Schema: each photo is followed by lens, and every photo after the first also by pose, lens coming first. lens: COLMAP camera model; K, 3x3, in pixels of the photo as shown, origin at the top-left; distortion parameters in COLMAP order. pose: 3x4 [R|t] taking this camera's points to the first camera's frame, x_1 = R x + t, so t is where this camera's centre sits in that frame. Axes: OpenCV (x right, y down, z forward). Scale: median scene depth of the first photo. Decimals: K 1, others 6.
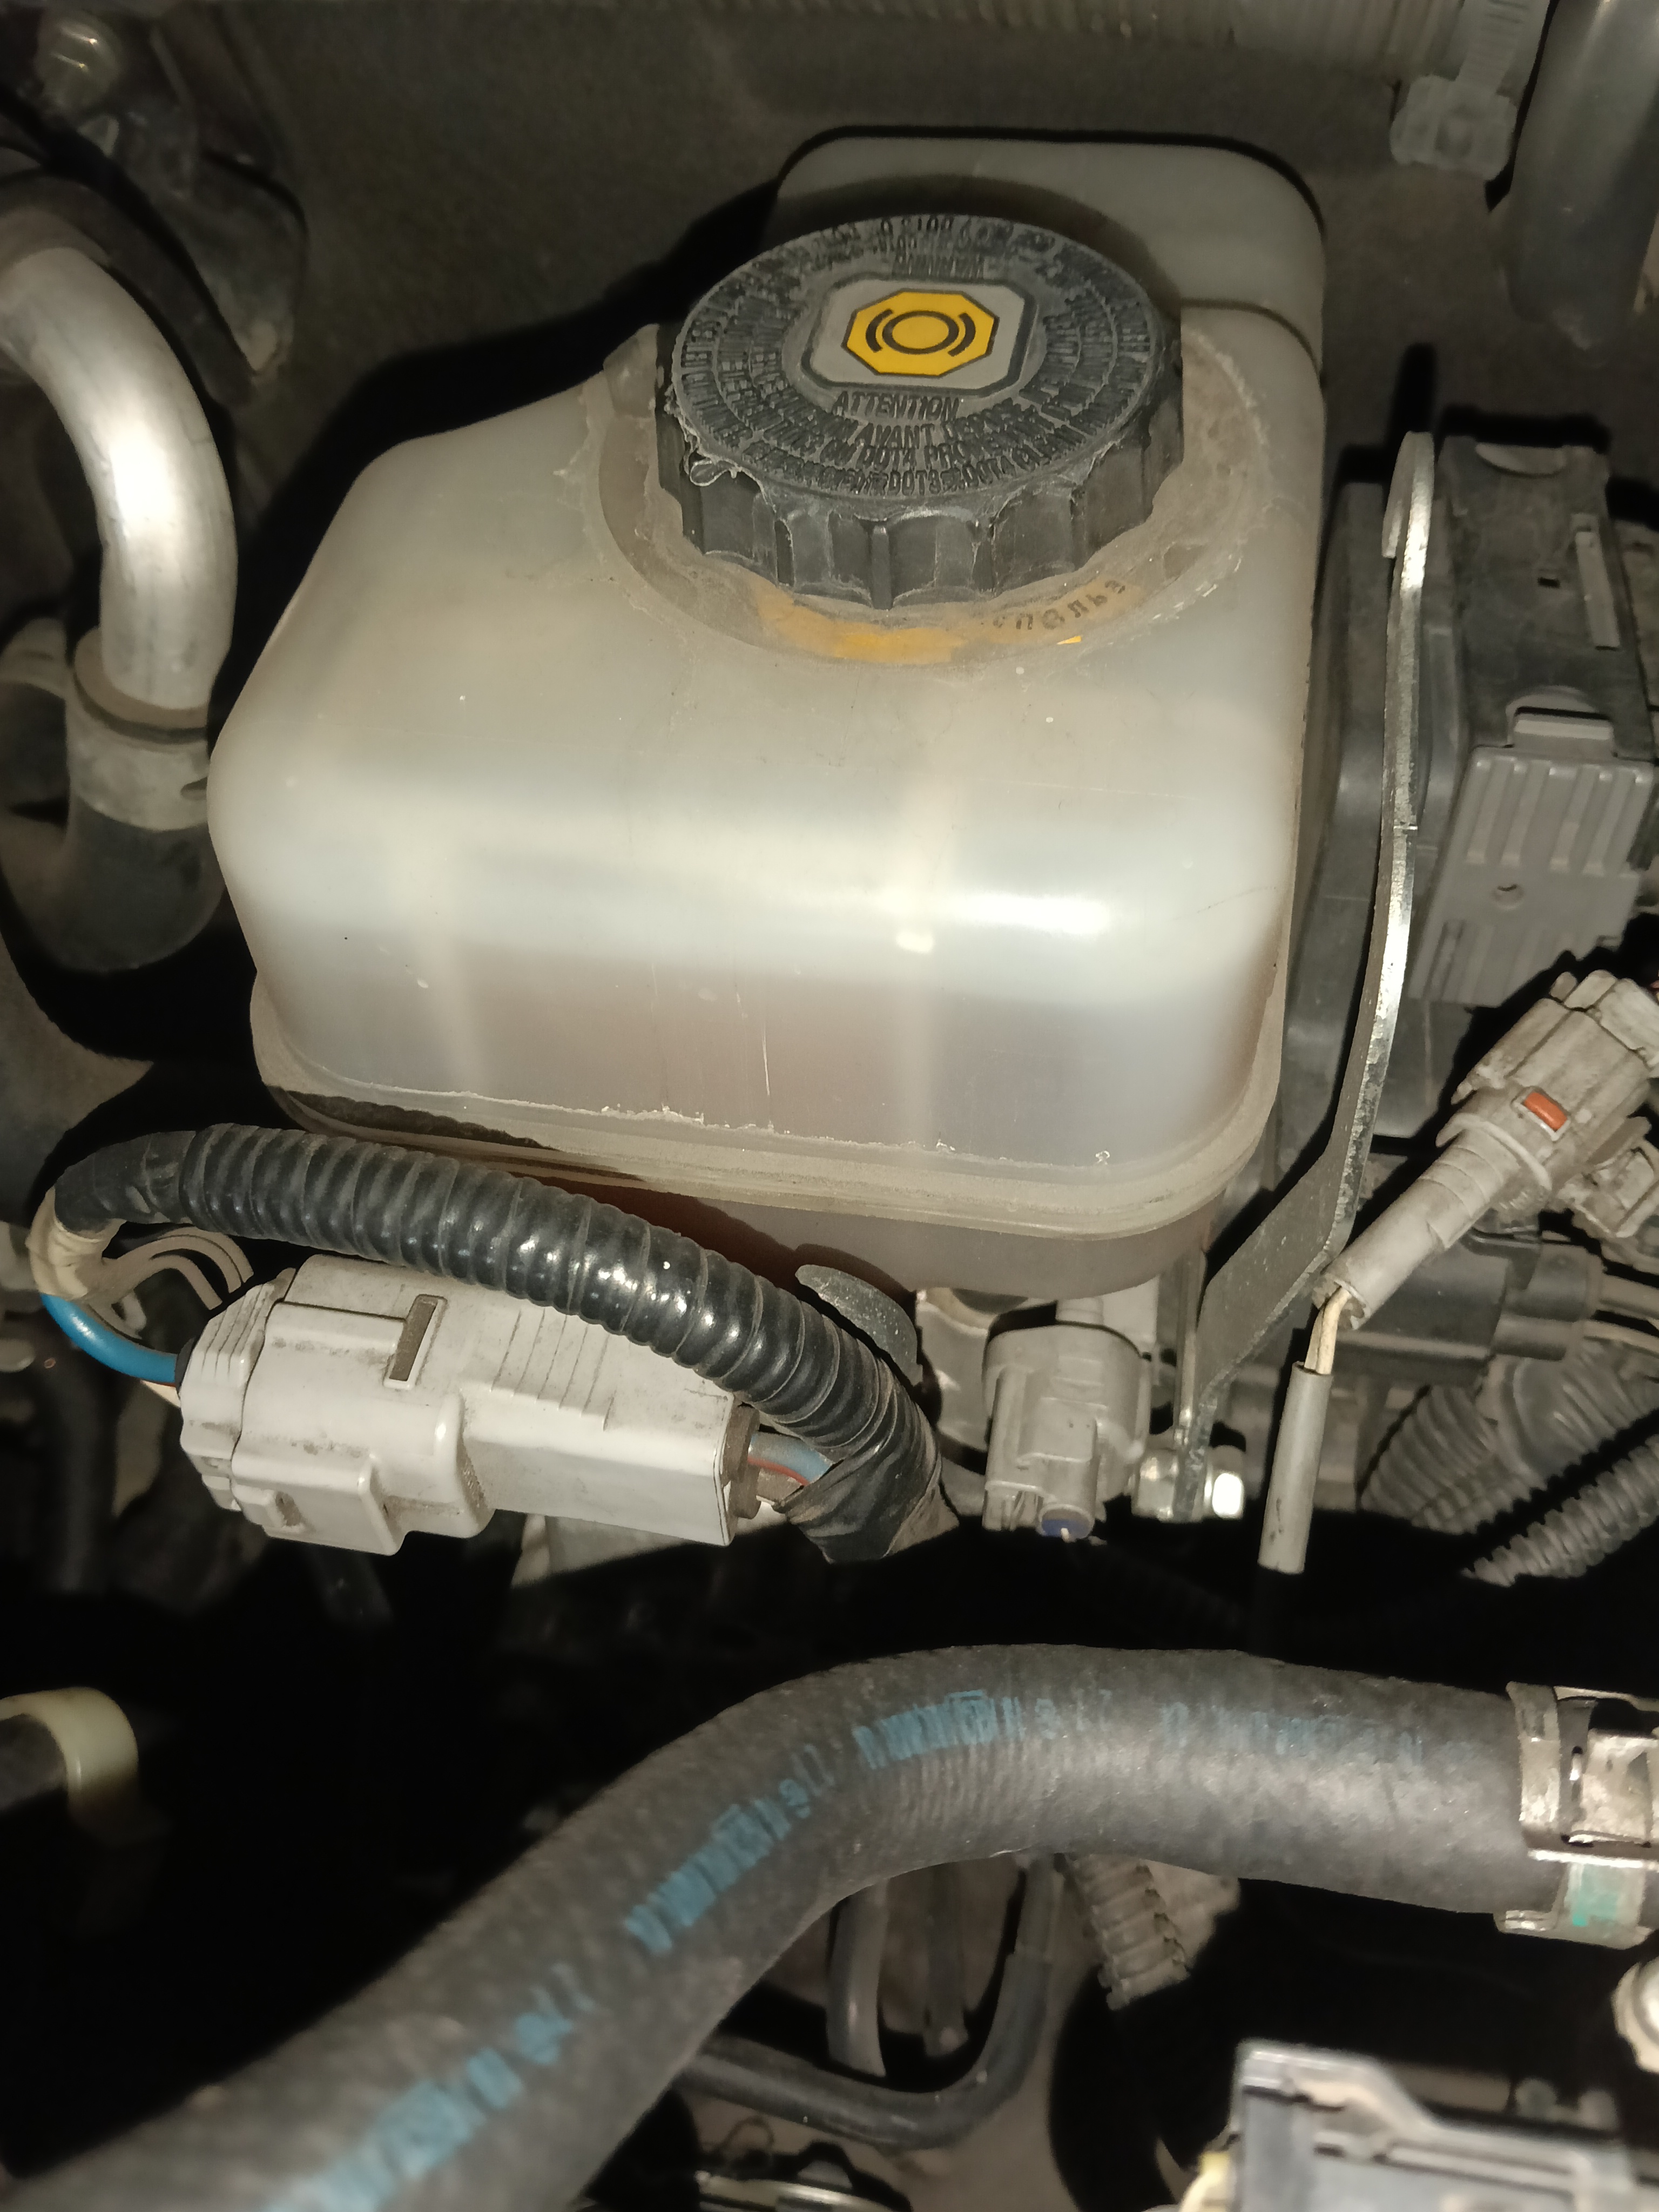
lens RADIAL K [[1925.5, 0, 823.5], [0, 1925.5, 1101.9], [0, 0, 1]] dist [0.043902, -0.165841]
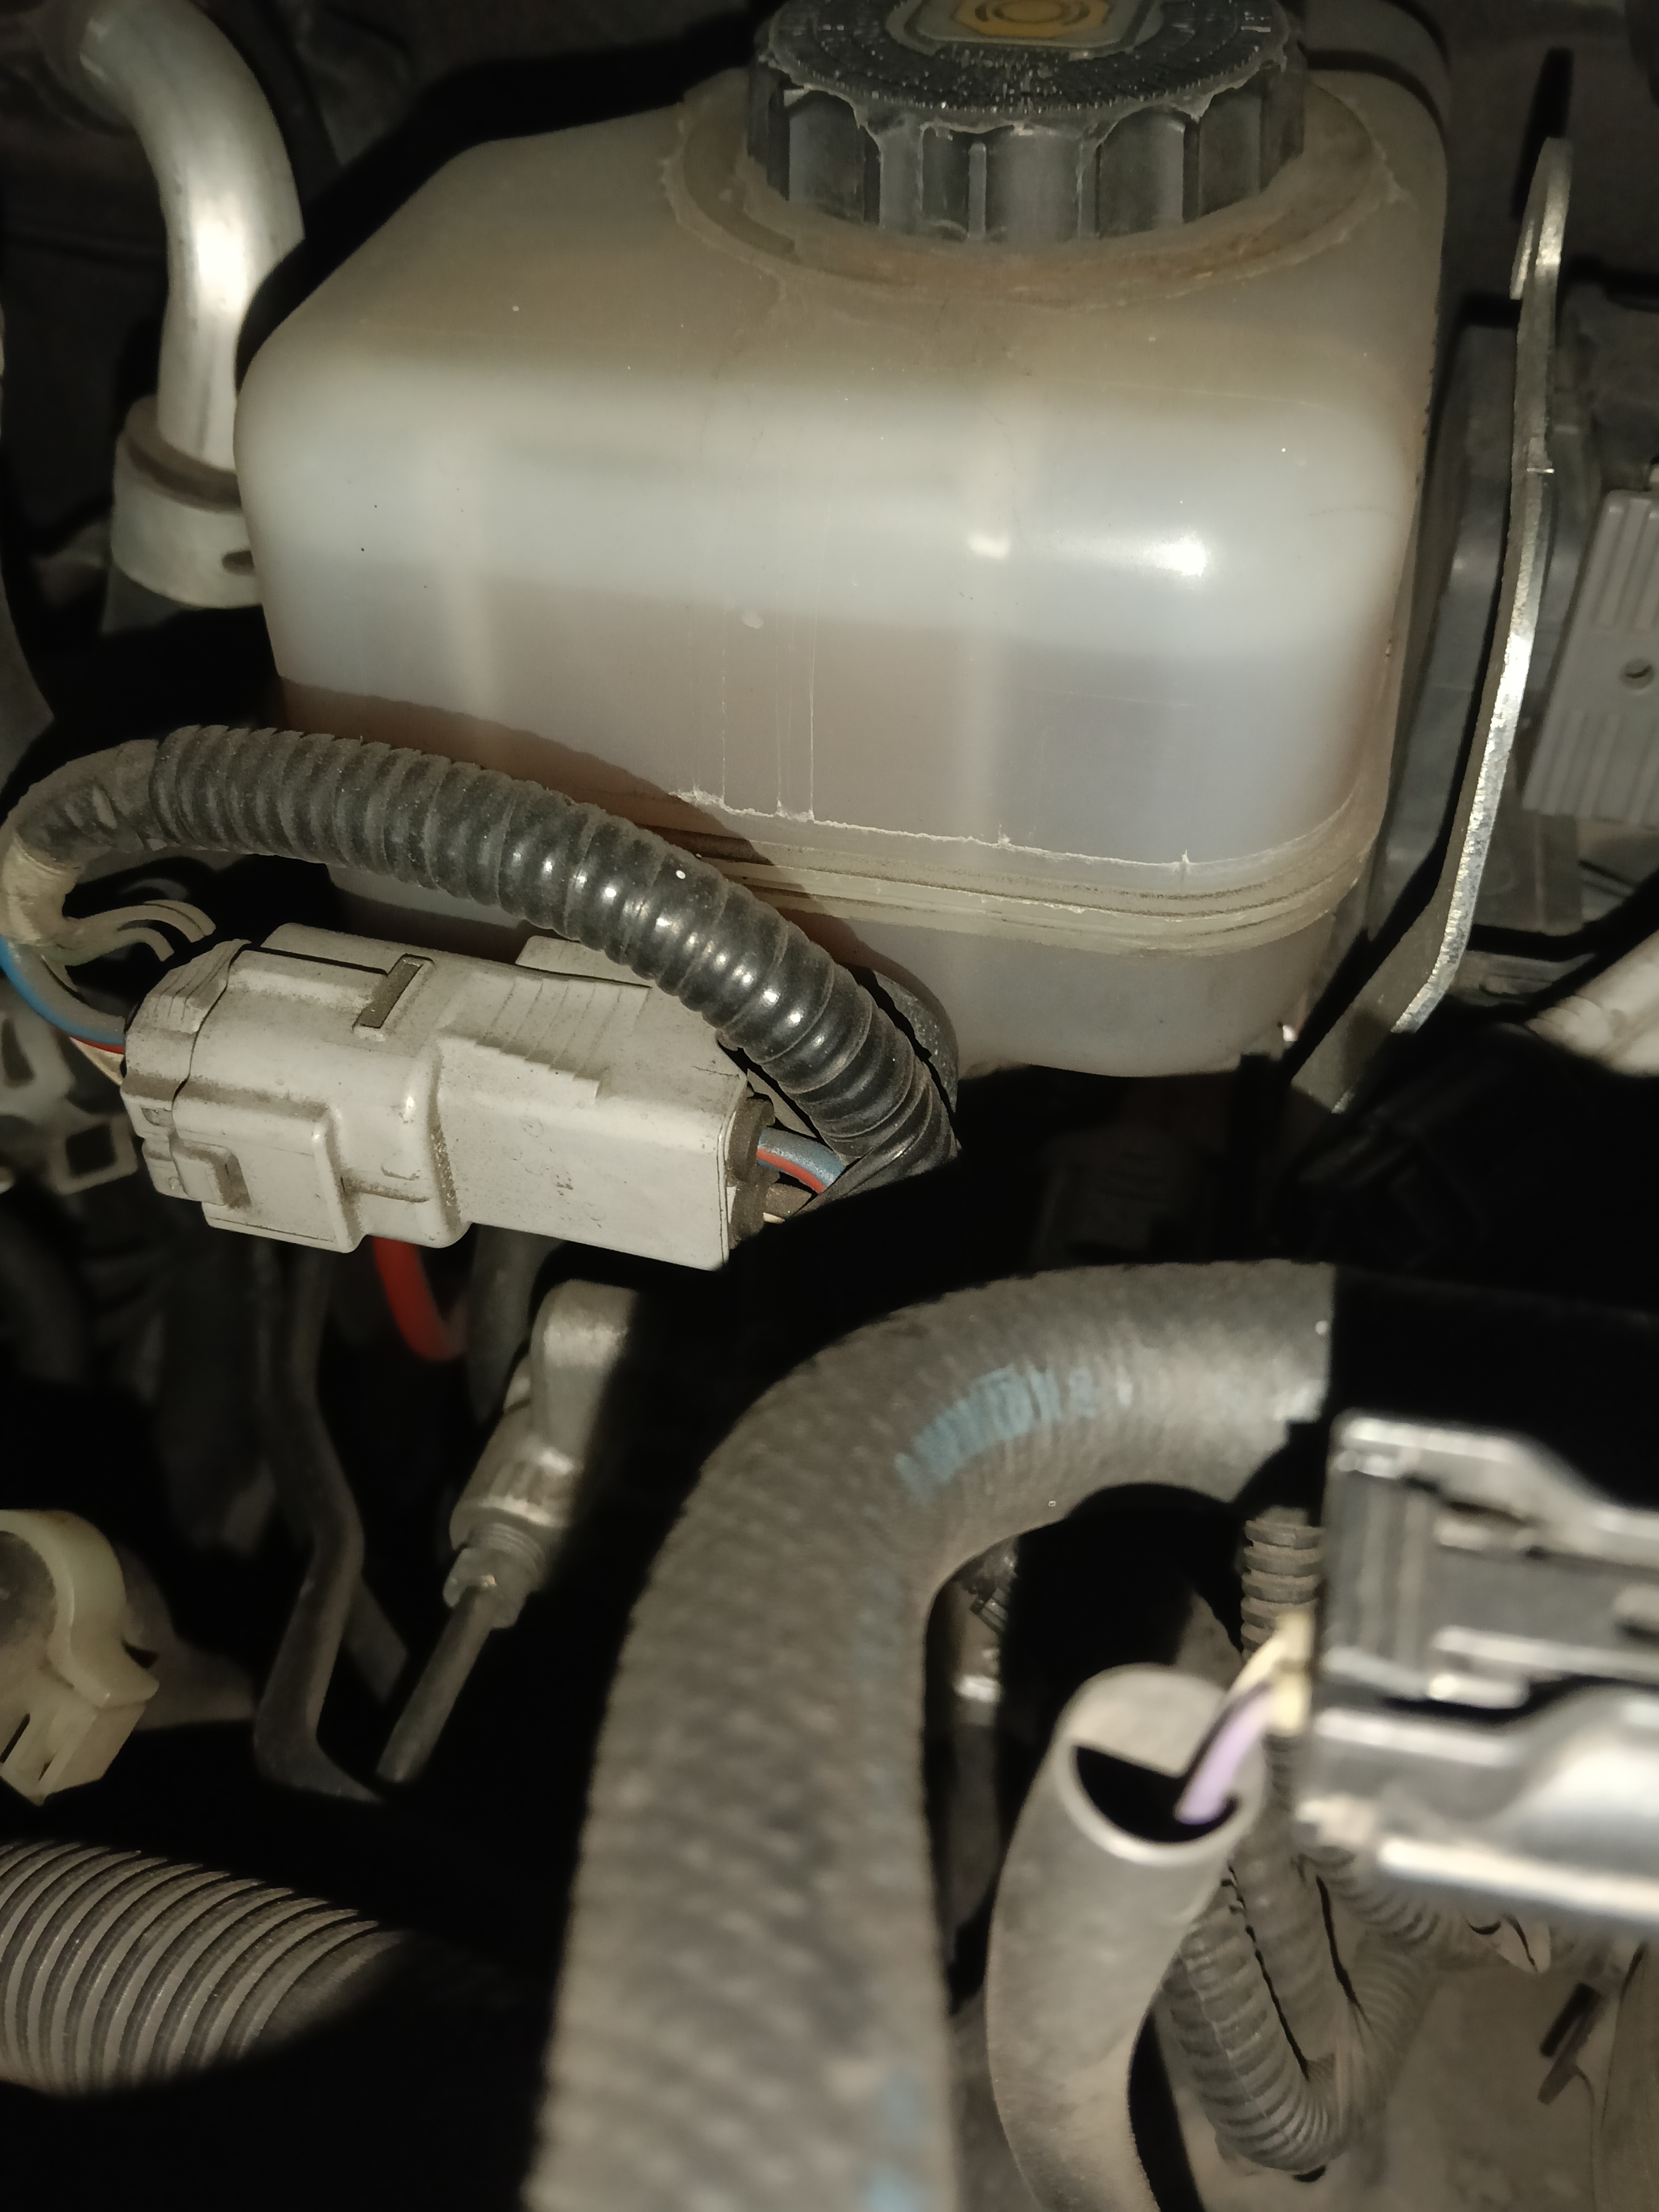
lens RADIAL K [[1925.5, 0, 826.6], [0, 1925.5, 1102.8], [0, 0, 1]] dist [0.043902, -0.165841]
pose [[0.996914, 0.071703, -0.031942, 0.018130], [-0.075146, 0.989387, -0.124364, 0.263861], [0.022686, 0.126380, 0.991722, 0.130204]]
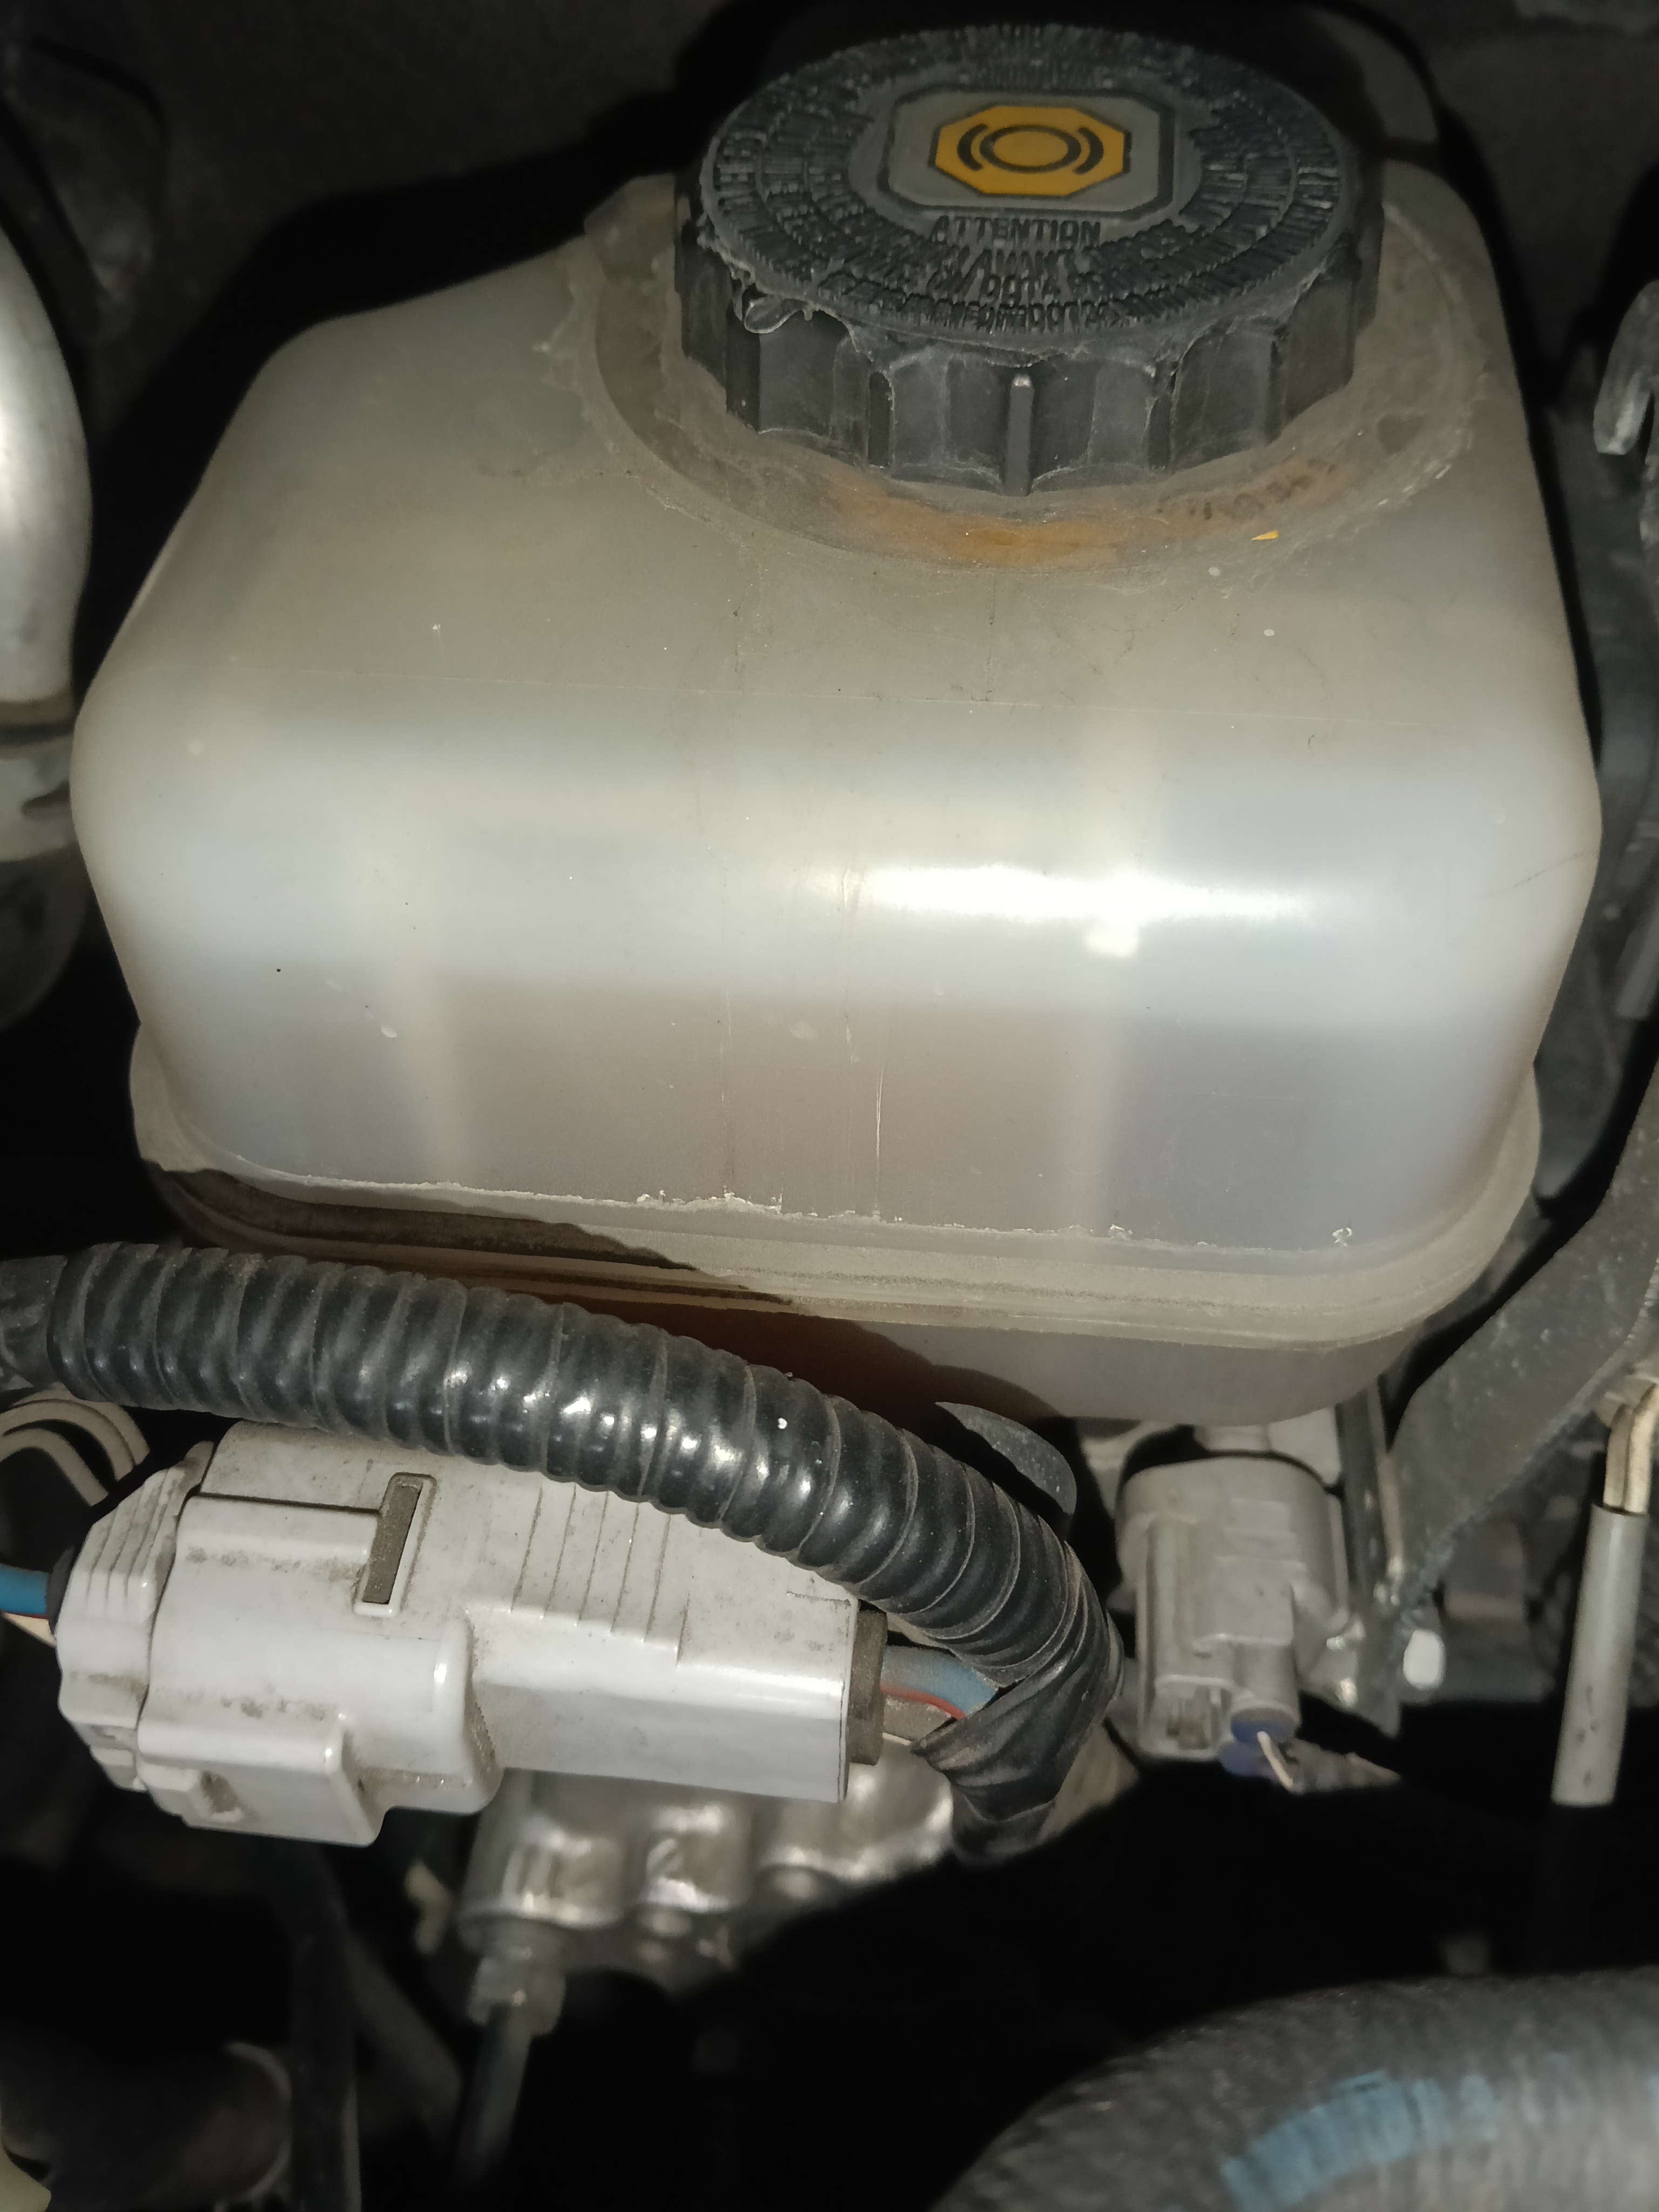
lens RADIAL K [[1925.5, 0, 824.8], [0, 1925.5, 1095.8], [0, 0, 1]] dist [0.043902, -0.165841]
pose [[0.996007, -0.037839, 0.080862, -0.105932], [0.041379, 0.998237, -0.042562, -0.001405], [-0.079109, 0.045738, 0.995816, 0.281305]]
